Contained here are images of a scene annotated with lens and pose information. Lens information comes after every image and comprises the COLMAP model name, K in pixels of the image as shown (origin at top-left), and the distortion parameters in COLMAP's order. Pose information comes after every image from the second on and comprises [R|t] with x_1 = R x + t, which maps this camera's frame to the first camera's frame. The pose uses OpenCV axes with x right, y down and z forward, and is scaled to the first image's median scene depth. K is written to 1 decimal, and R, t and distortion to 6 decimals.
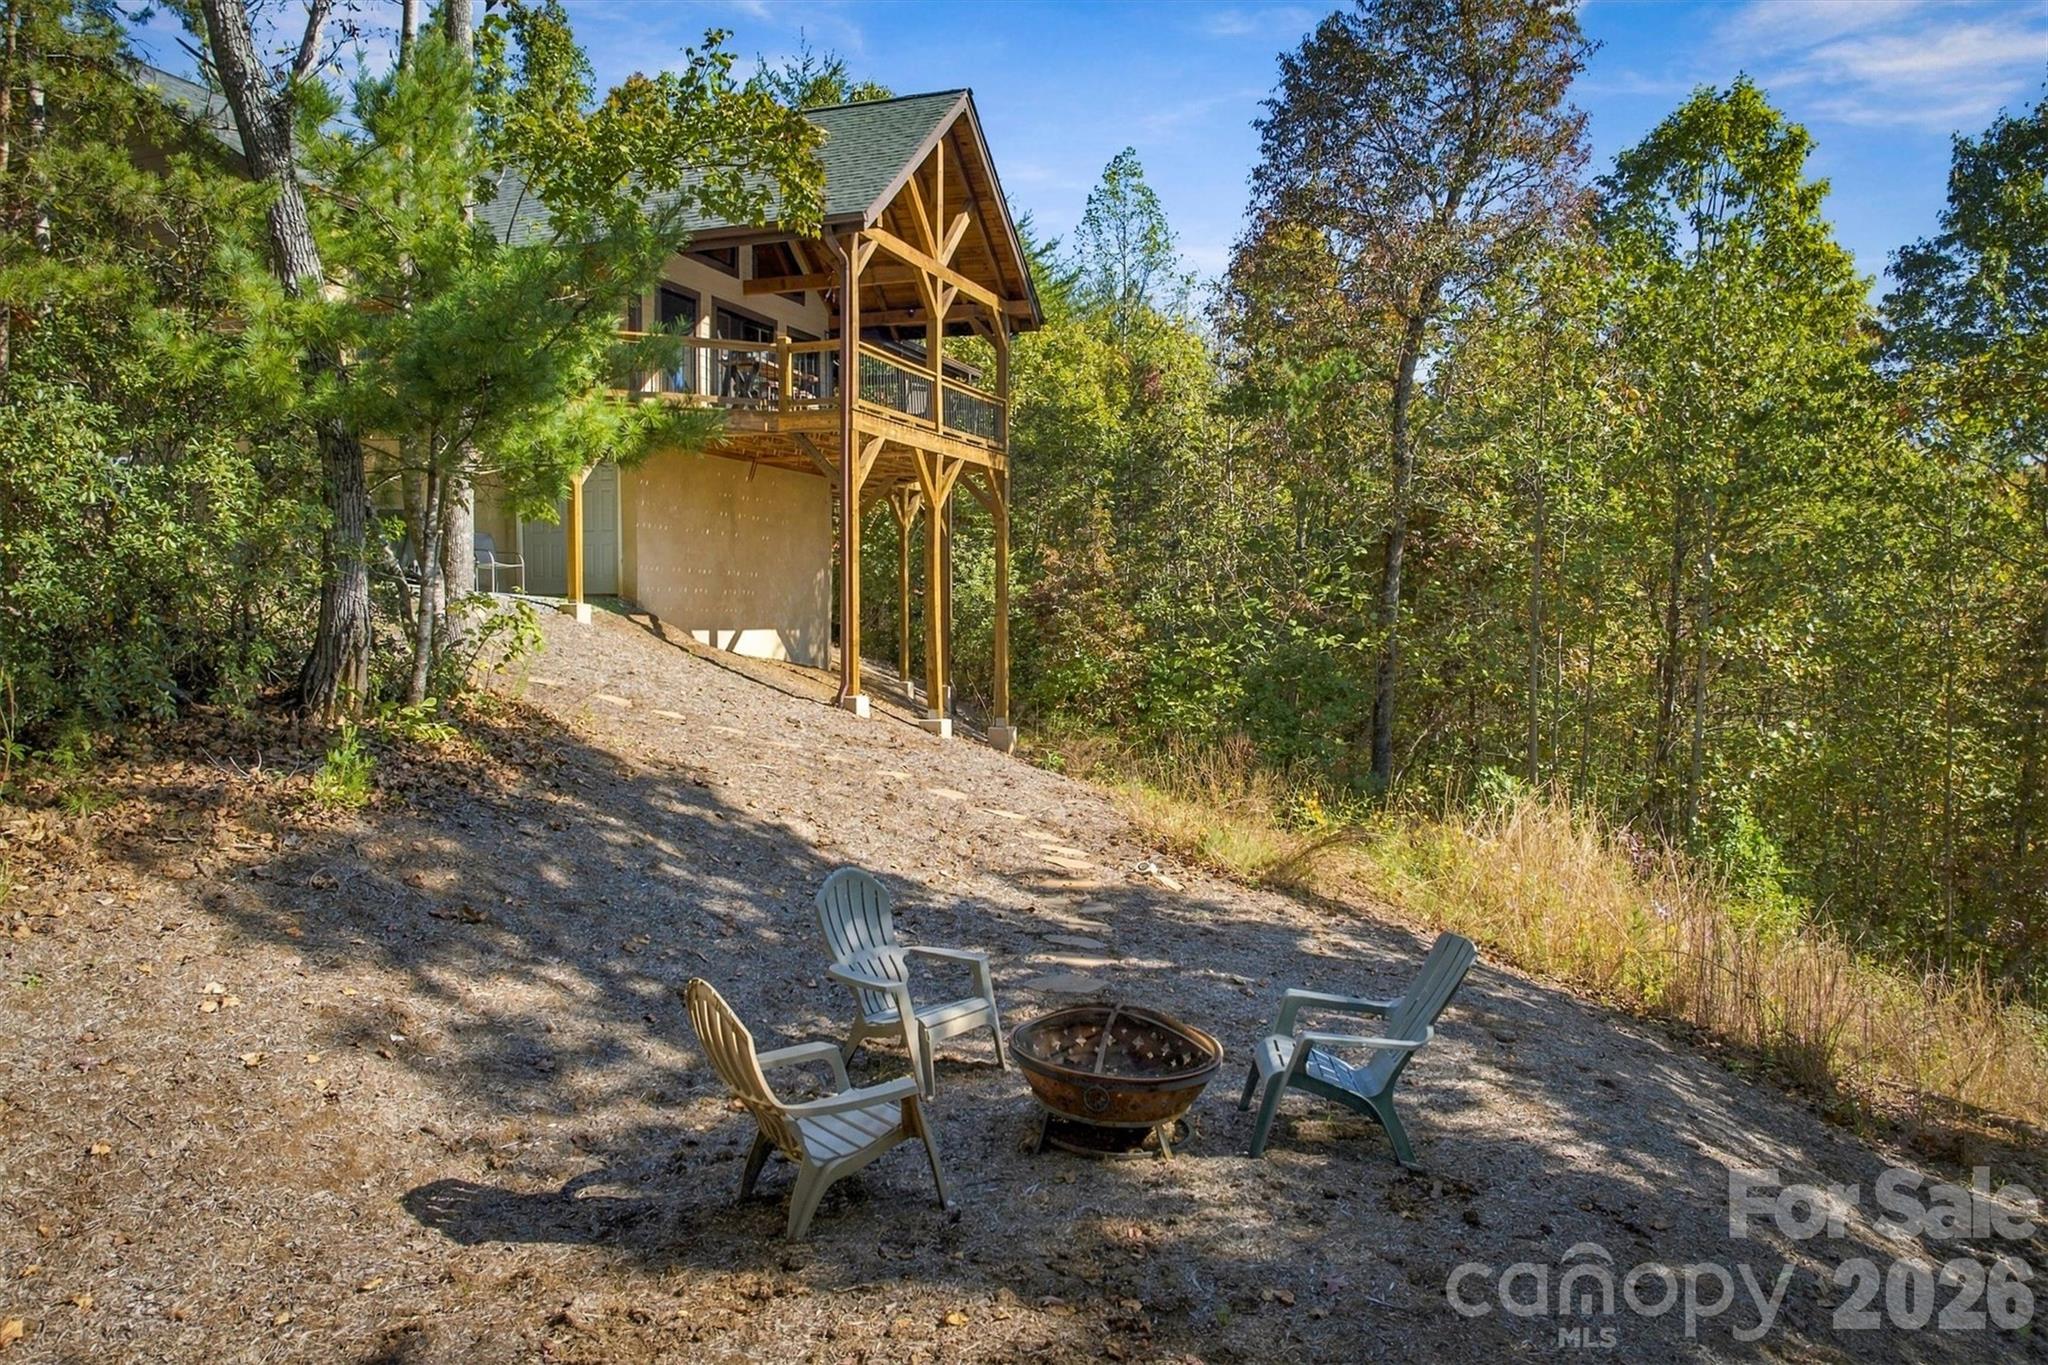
lens RADIAL K [[1480.7, 0, 1024.0], [0, 1480.7, 682.5], [0, 0, 1]] dist [-0.033068, -0.000956]
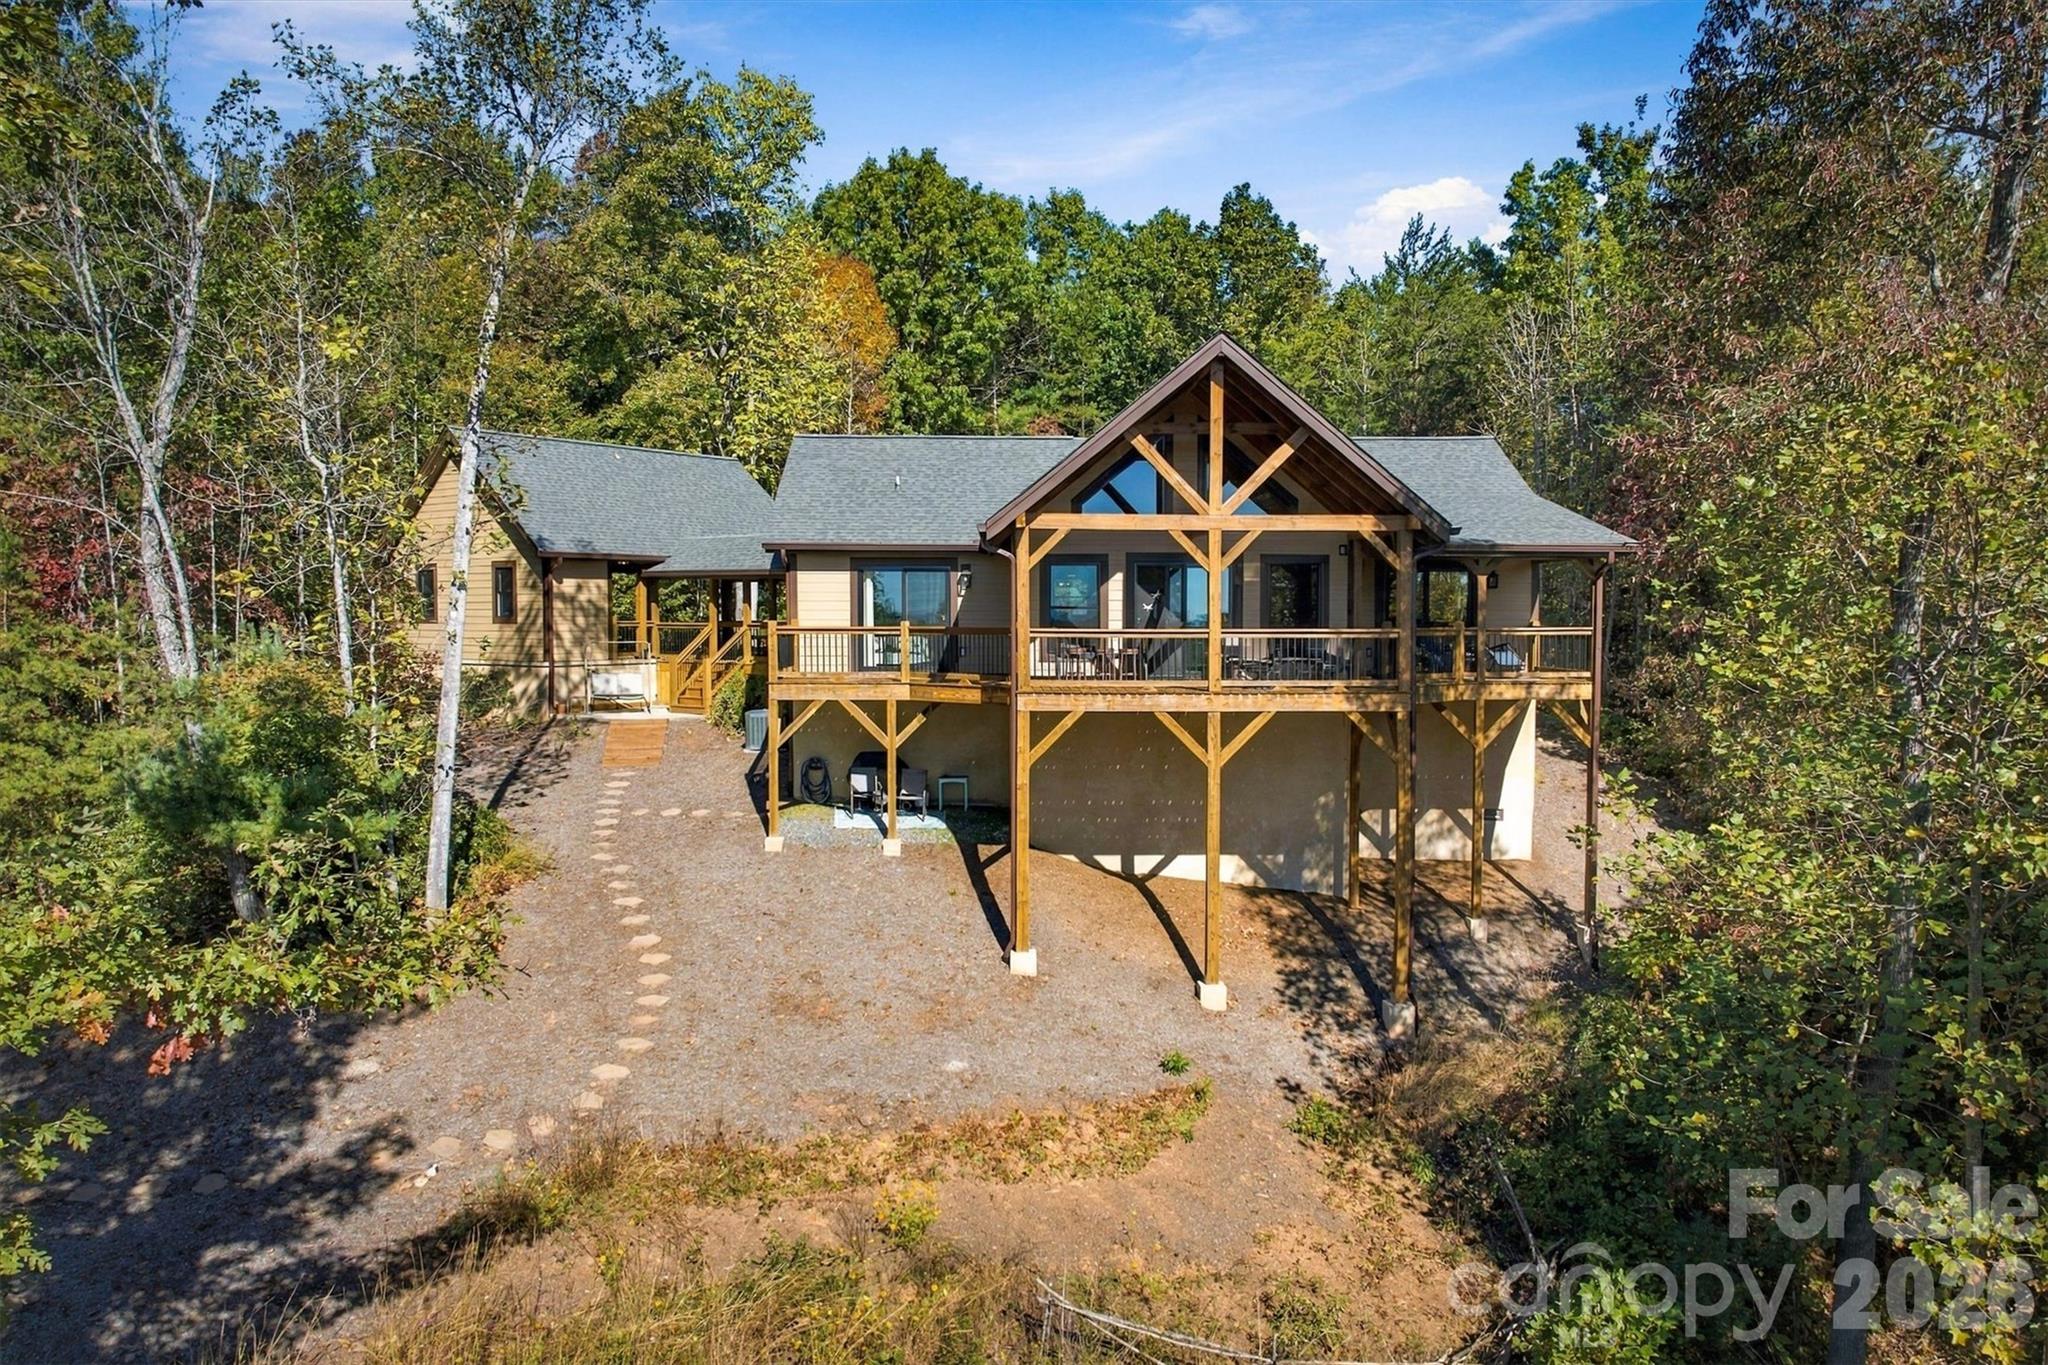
lens RADIAL K [[1480.7, 0, 1024.0], [0, 1480.7, 682.5], [0, 0, 1]] dist [-0.033068, -0.000956]
pose [[0.369865, 0.041200, -0.928172, 0.753568], [-0.030791, 0.999011, 0.032074, -0.190689], [0.928575, 0.016716, 0.370768, 0.499287]]
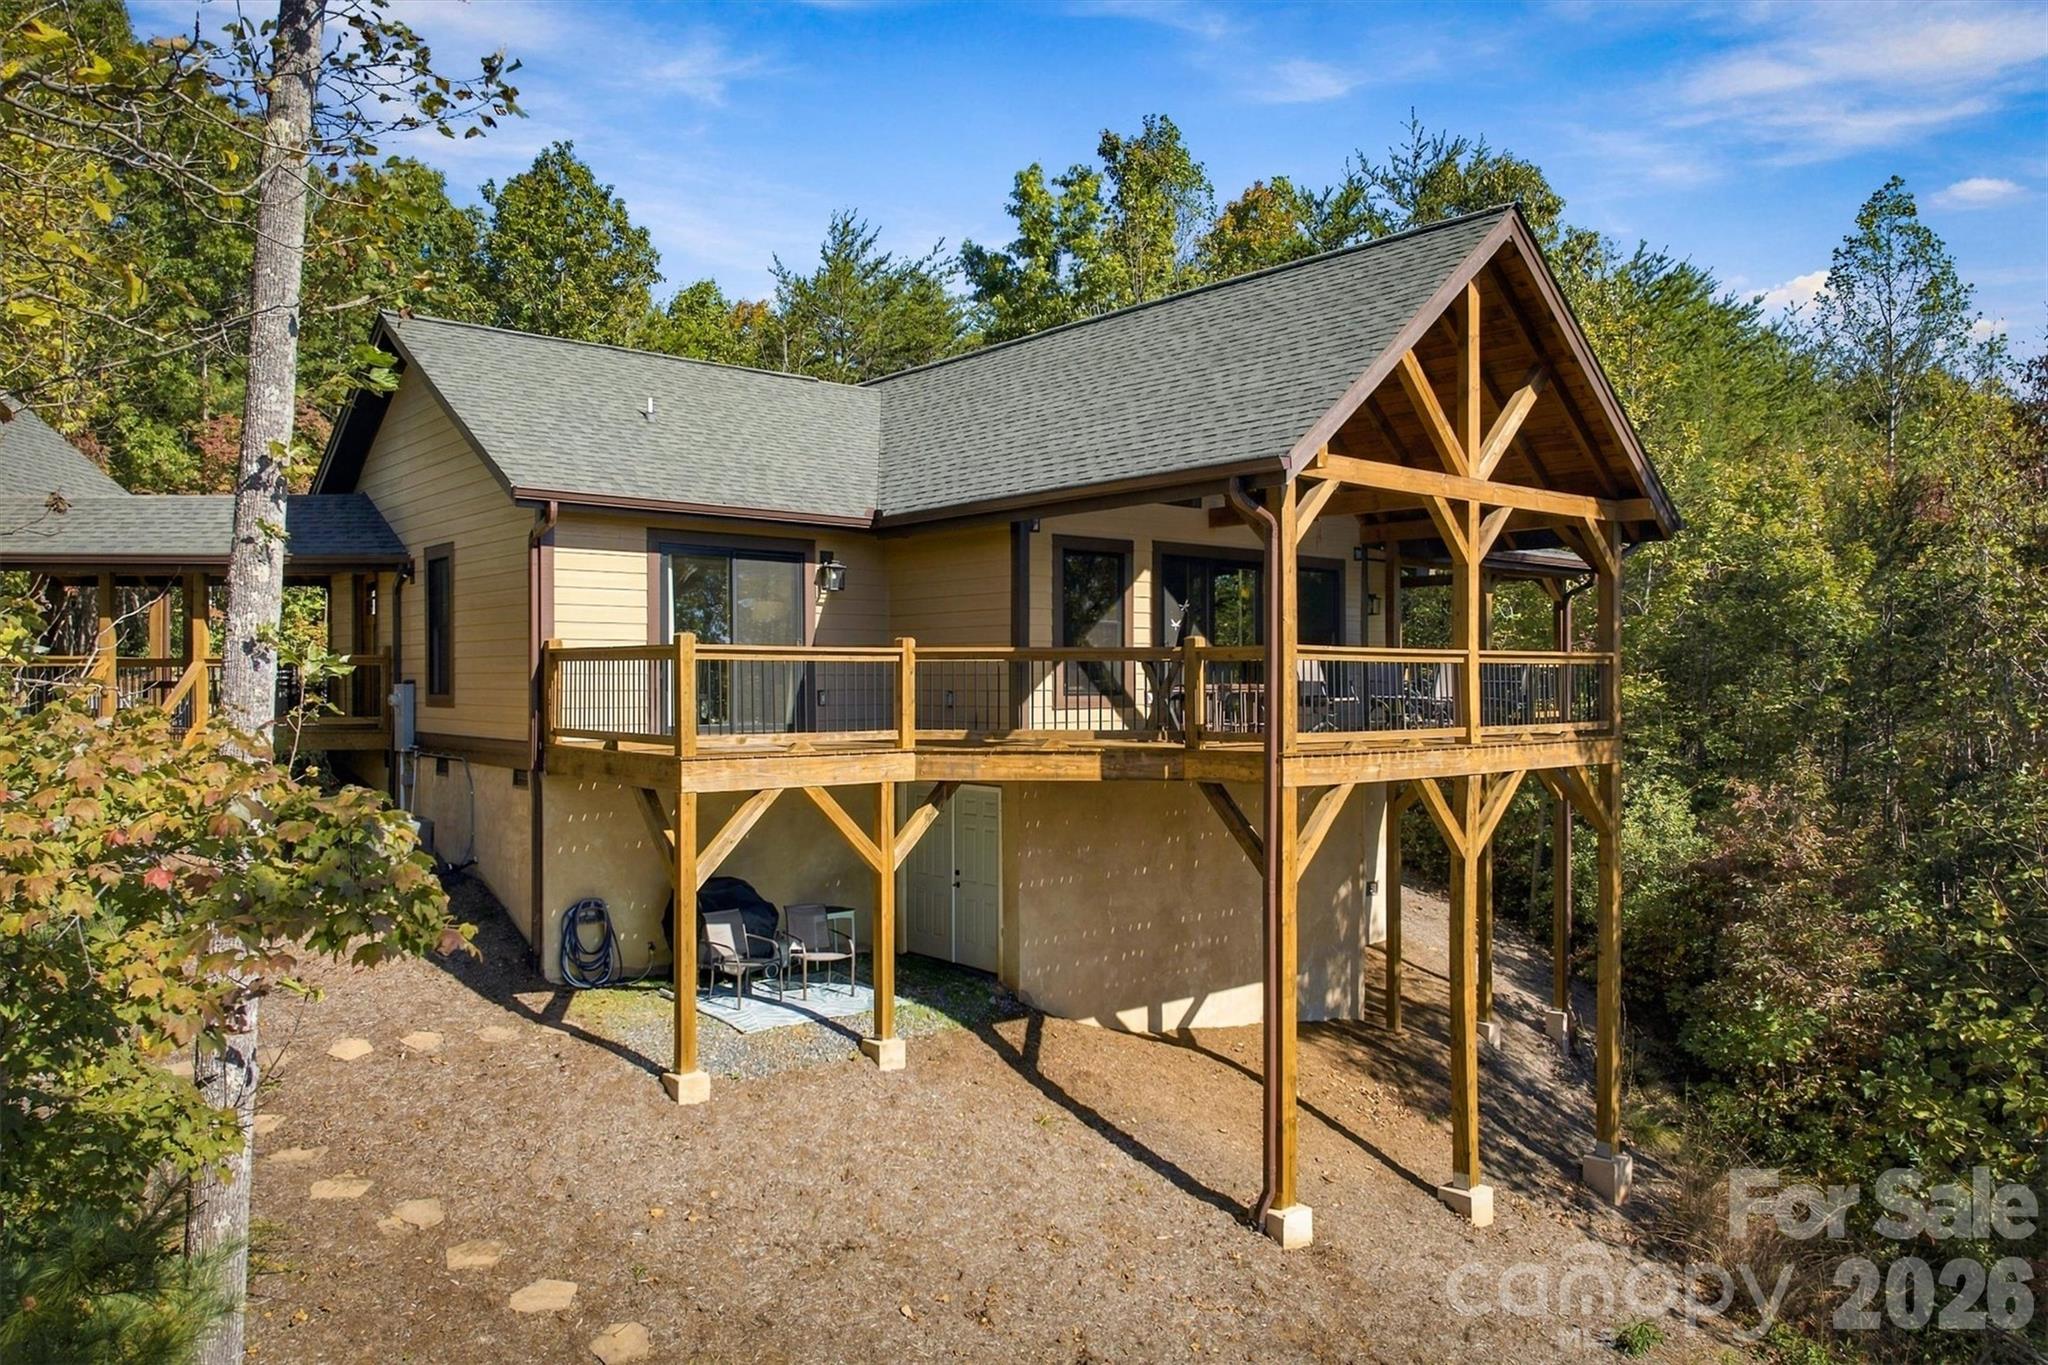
lens RADIAL K [[1457.5, 0, 1024.0], [0, 1457.5, 682.5], [0, 0, 1]] dist [-0.025369, -0.001063]
pose [[0.875166, -0.003174, -0.483812, 0.073303], [-0.012698, 0.999483, -0.029527, -0.164454], [0.483656, 0.031984, 0.874674, 0.335240]]
